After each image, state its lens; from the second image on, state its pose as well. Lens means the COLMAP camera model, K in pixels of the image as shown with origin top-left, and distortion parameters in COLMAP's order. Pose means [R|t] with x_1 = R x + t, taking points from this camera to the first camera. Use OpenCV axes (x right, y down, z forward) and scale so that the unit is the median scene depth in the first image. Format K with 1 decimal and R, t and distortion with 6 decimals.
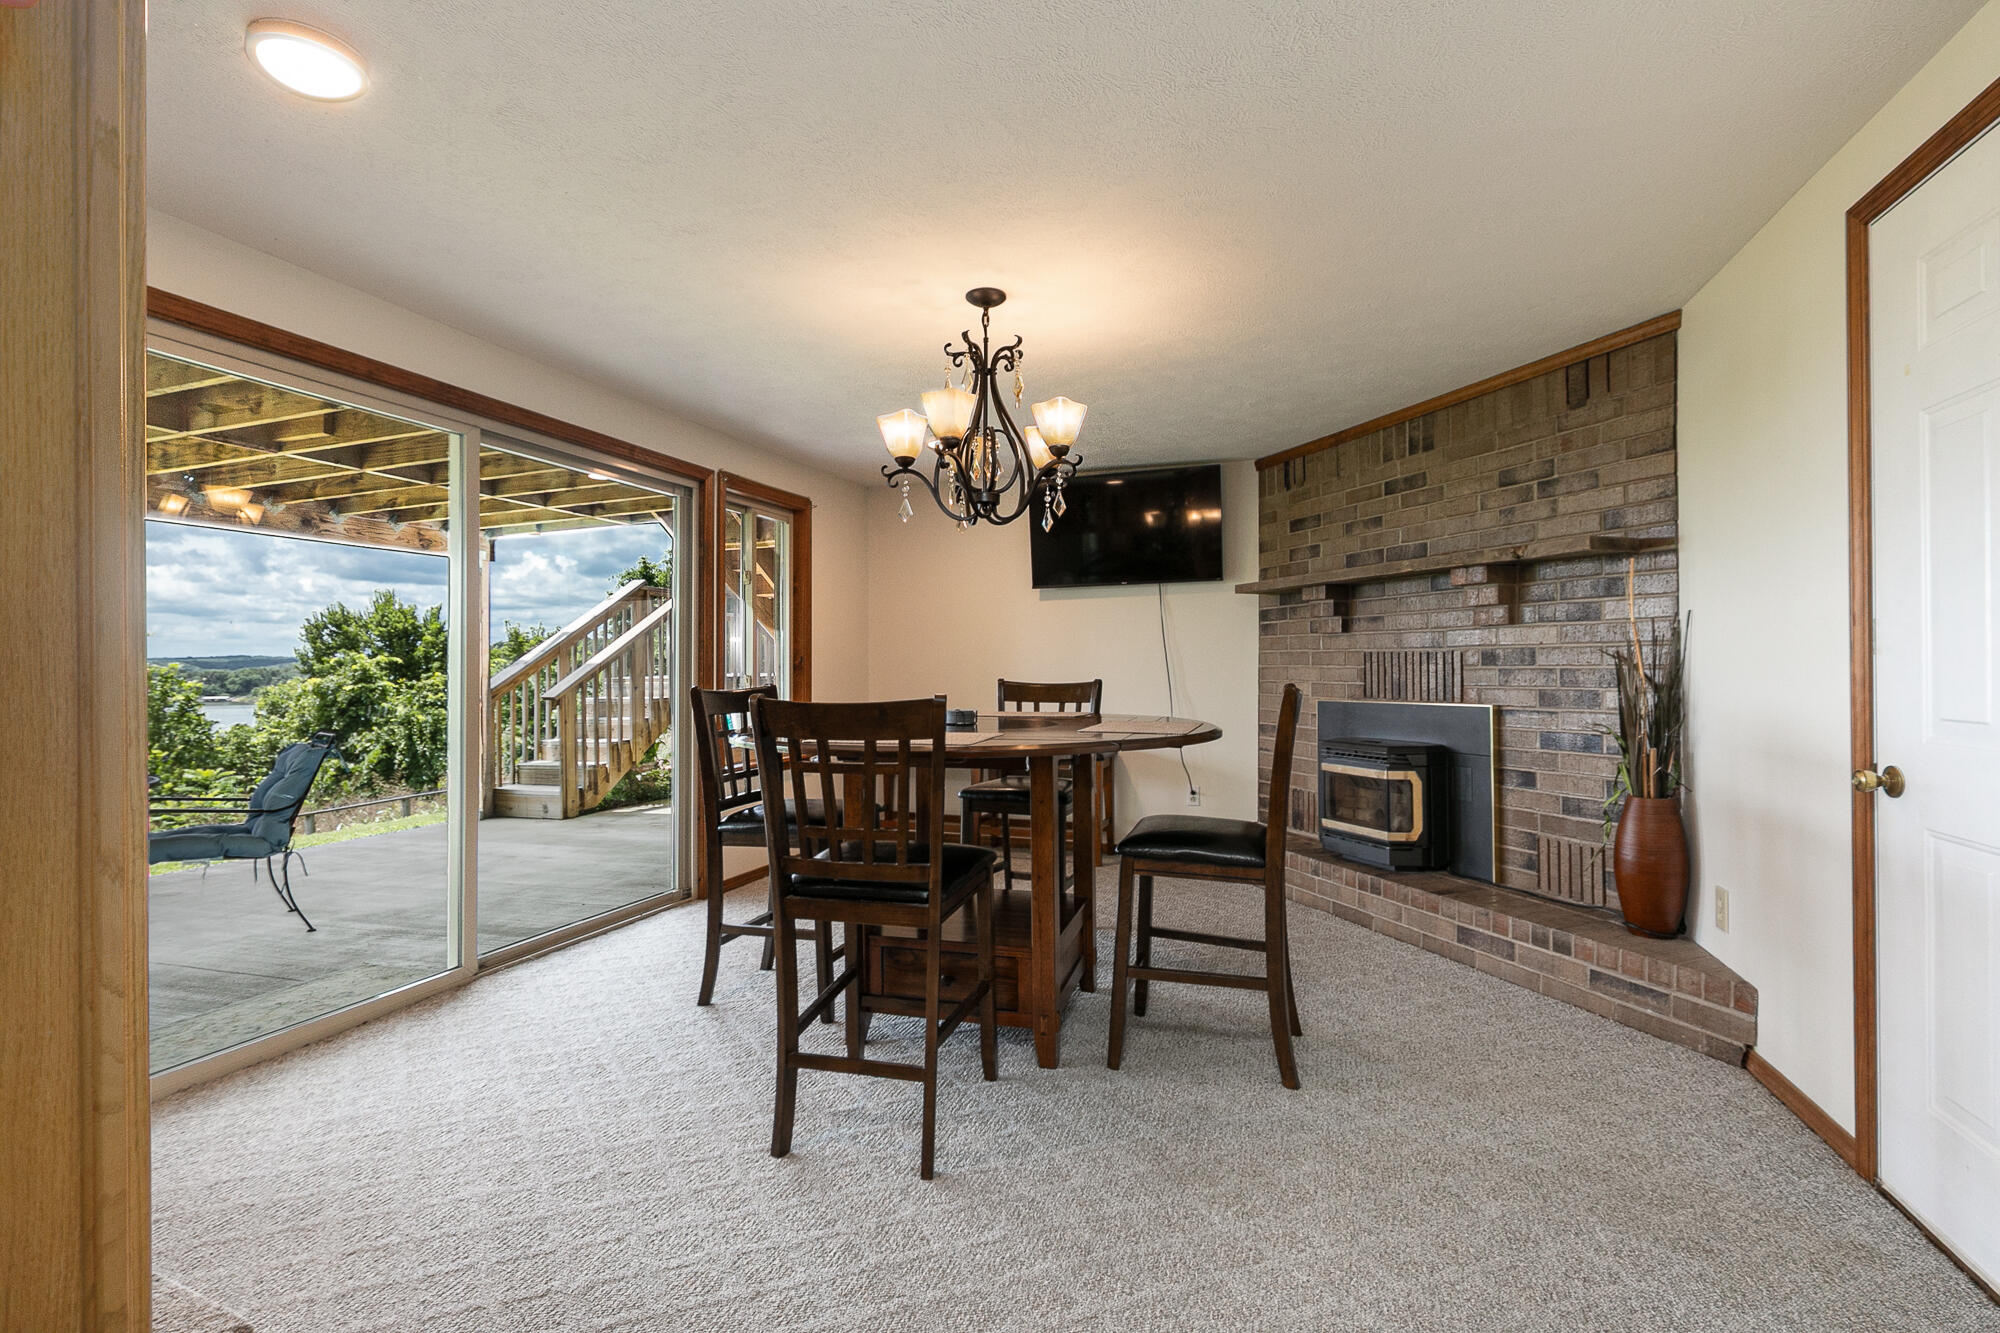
lens RADIAL K [[926.7, 0, 1002.4], [0, 926.7, 670.9], [0, 0, 1]] dist [0.007918, 0.000078]
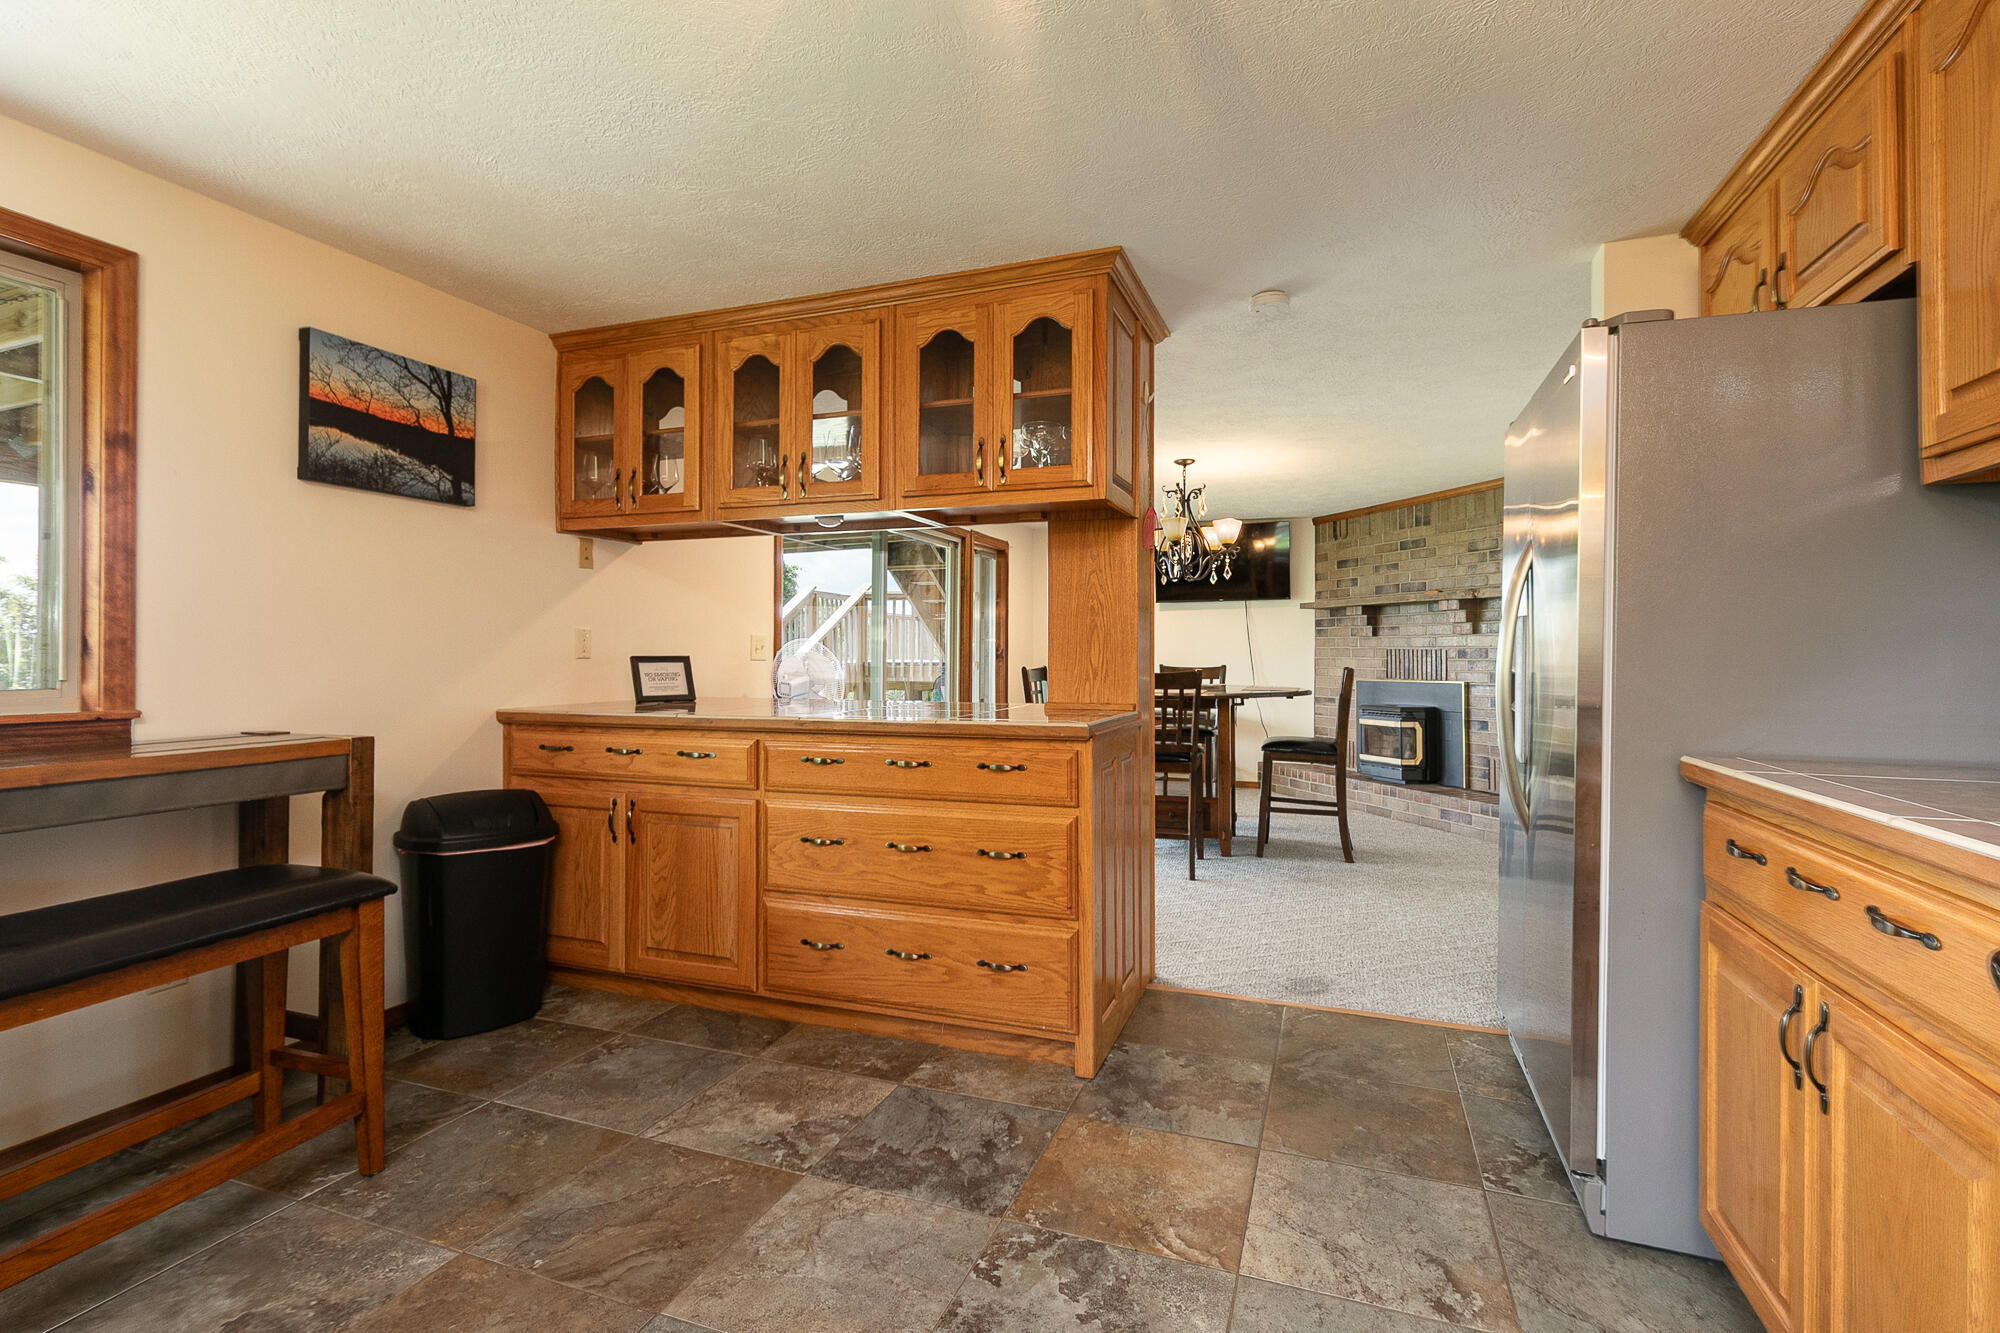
lens RADIAL K [[926.7, 0, 1002.7], [0, 926.7, 653.1], [0, 0, 1]] dist [0.007918, 0.000078]
pose [[0.999768, 0.006649, -0.020502, -0.253356], [-0.006834, 0.999937, -0.008955, 0.005363], [0.020441, 0.009093, 0.999750, -0.649436]]
